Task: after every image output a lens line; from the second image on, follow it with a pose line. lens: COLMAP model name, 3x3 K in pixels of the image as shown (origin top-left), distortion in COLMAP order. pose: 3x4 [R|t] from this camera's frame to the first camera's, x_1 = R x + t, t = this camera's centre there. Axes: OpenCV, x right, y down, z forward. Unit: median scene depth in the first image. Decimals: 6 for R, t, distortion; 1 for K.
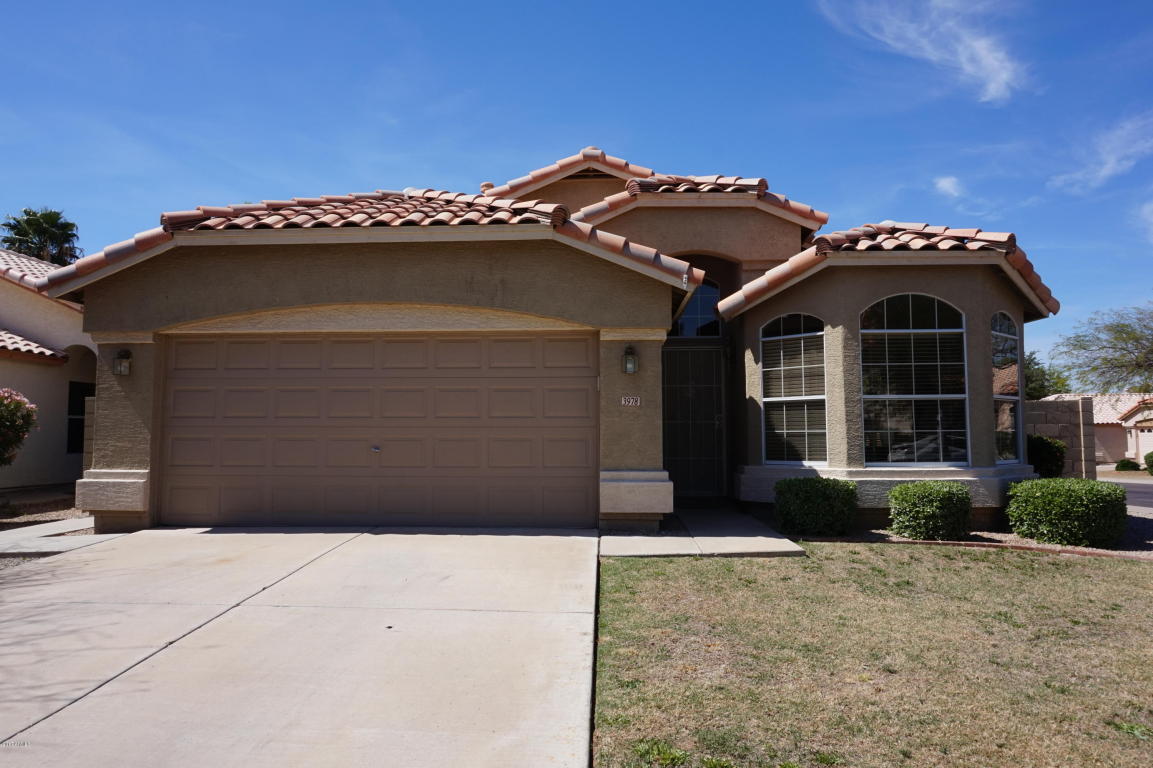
lens RADIAL K [[771.7, 0, 578.4], [0, 771.7, 376.8], [0, 0, 1]] dist [-0.047862, 0.030875]
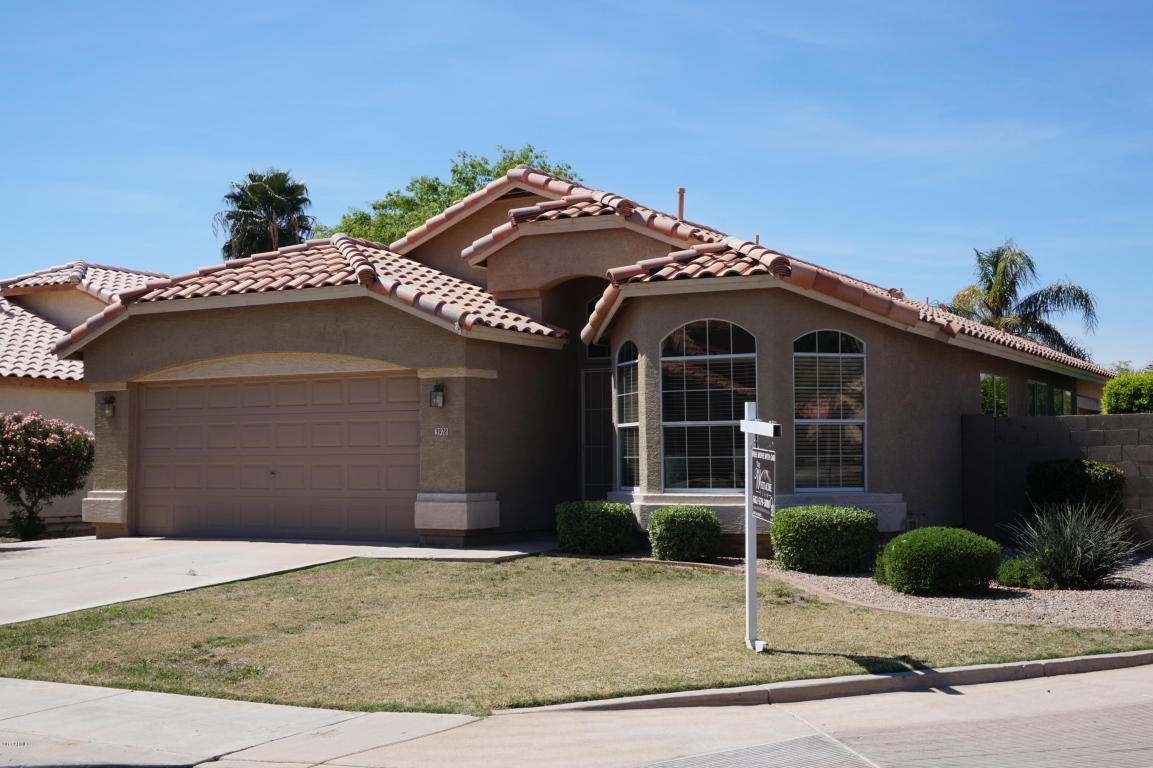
lens RADIAL K [[1389.8, 0, 575.6], [0, 1389.8, 375.0], [0, 0, 1]] dist [0.022746, 0.000000]
pose [[0.891847, -0.030867, -0.451283, 1.140636], [0.037843, 0.999263, 0.006439, -0.056144], [0.450752, -0.022821, 0.892358, -0.716976]]
